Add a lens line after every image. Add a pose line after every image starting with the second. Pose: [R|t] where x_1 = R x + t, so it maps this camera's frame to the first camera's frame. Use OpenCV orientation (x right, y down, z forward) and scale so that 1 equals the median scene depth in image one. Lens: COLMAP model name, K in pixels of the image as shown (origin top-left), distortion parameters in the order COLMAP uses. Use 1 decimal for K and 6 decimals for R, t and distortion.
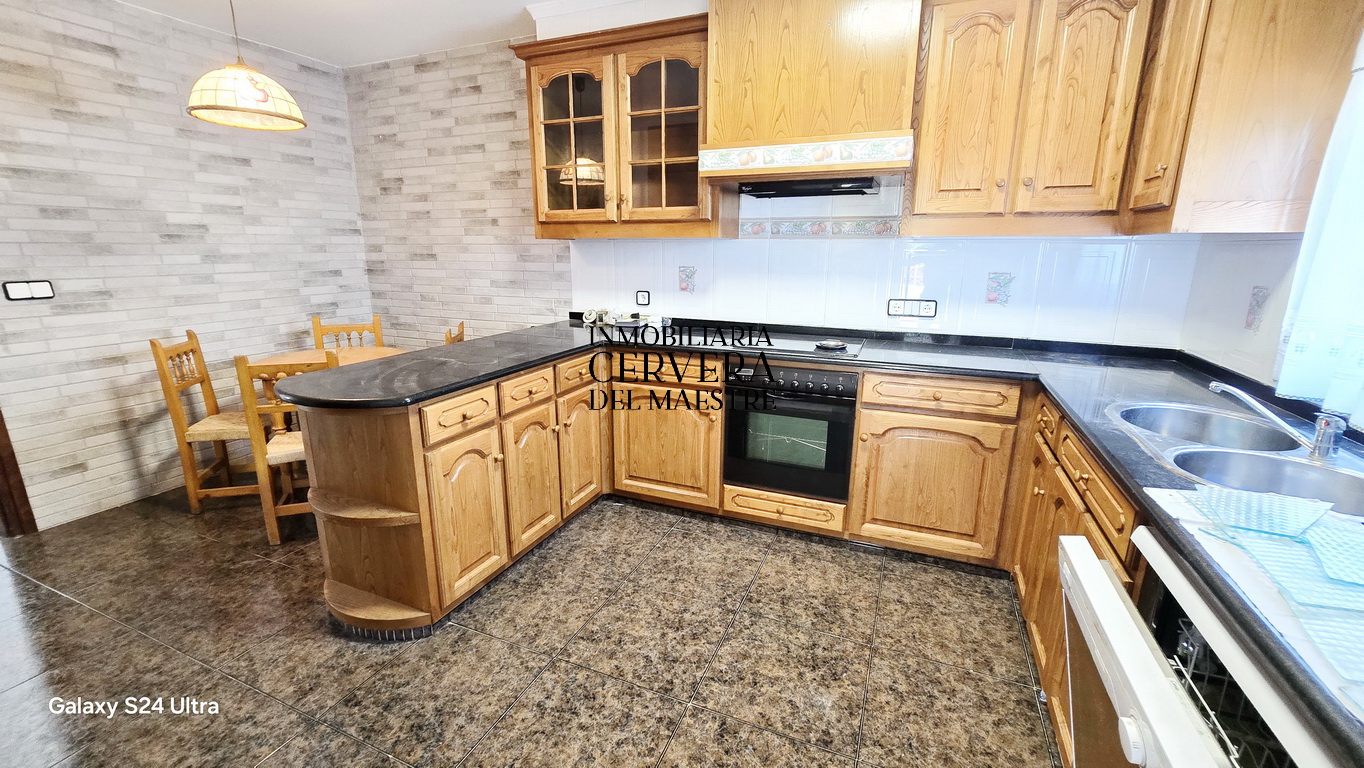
lens RADIAL K [[563.5, 0, 679.8], [0, 563.5, 386.4], [0, 0, 1]] dist [-0.004219, 0.002493]
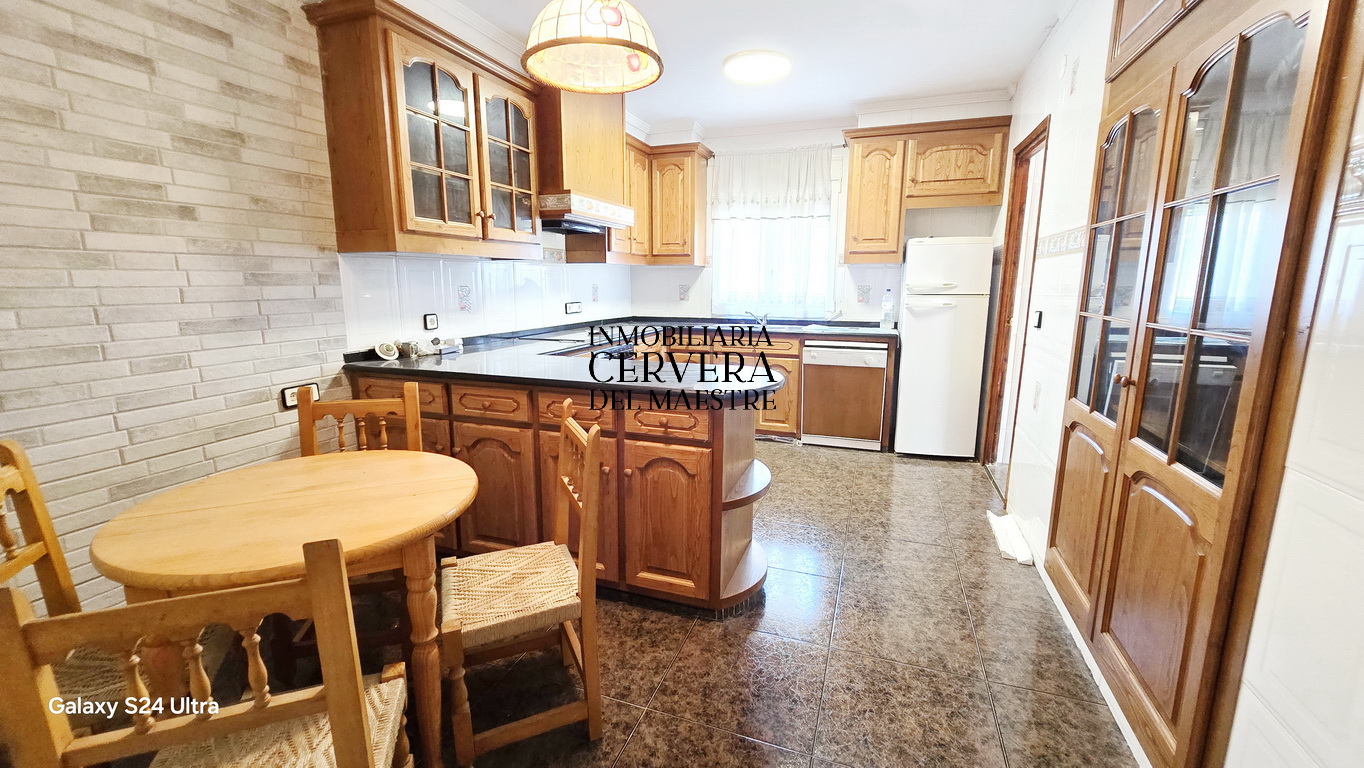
lens RADIAL K [[563.5, 0, 674.0], [0, 563.5, 382.7], [0, 0, 1]] dist [-0.004219, 0.002493]
pose [[-0.051905, -0.180867, 0.982137, -1.120530], [0.240348, 0.952293, 0.188073, -0.159012], [-0.969298, 0.245816, -0.005958, 0.740661]]
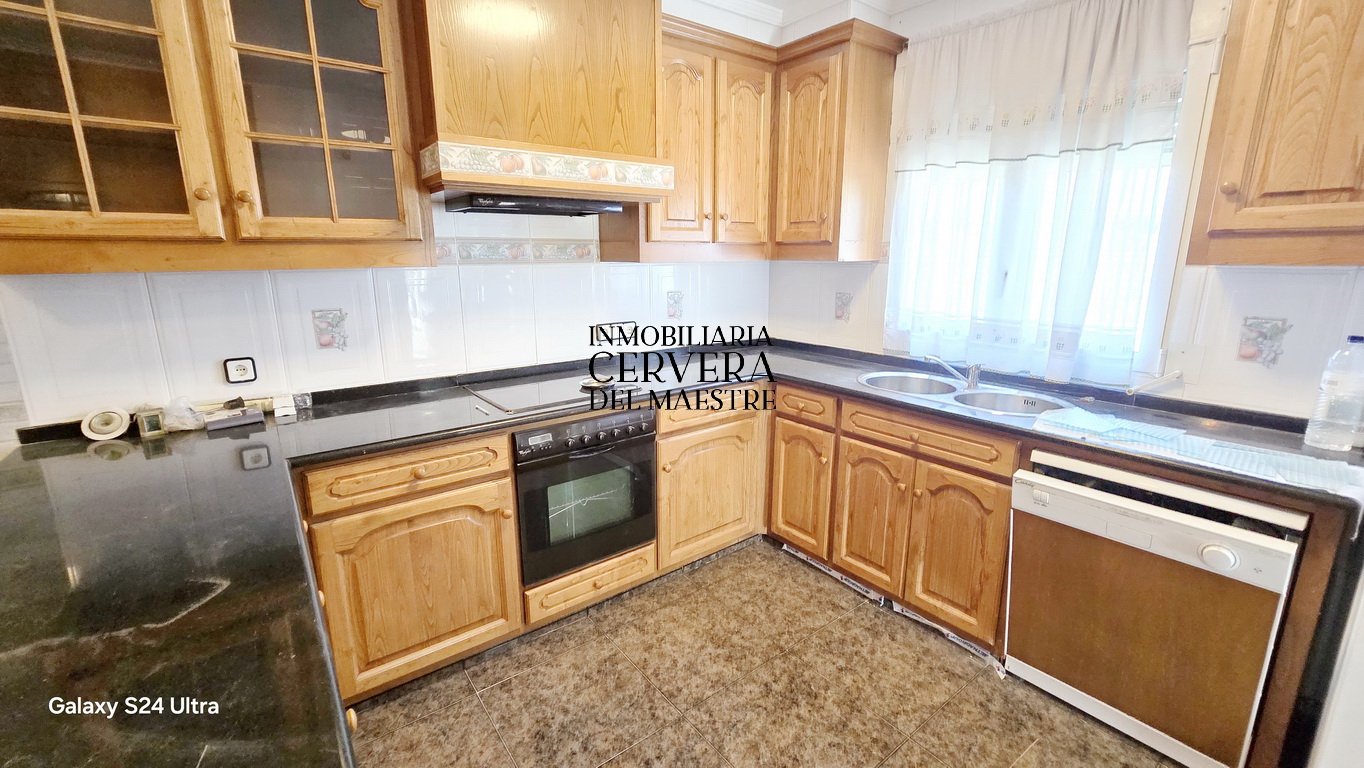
lens RADIAL K [[563.5, 0, 674.0], [0, 563.5, 380.6], [0, 0, 1]] dist [-0.004219, 0.002493]
pose [[0.493489, -0.194544, 0.847715, -0.379249], [0.215032, 0.971696, 0.097818, -0.122340], [-0.842751, 0.134013, 0.521355, 0.377636]]
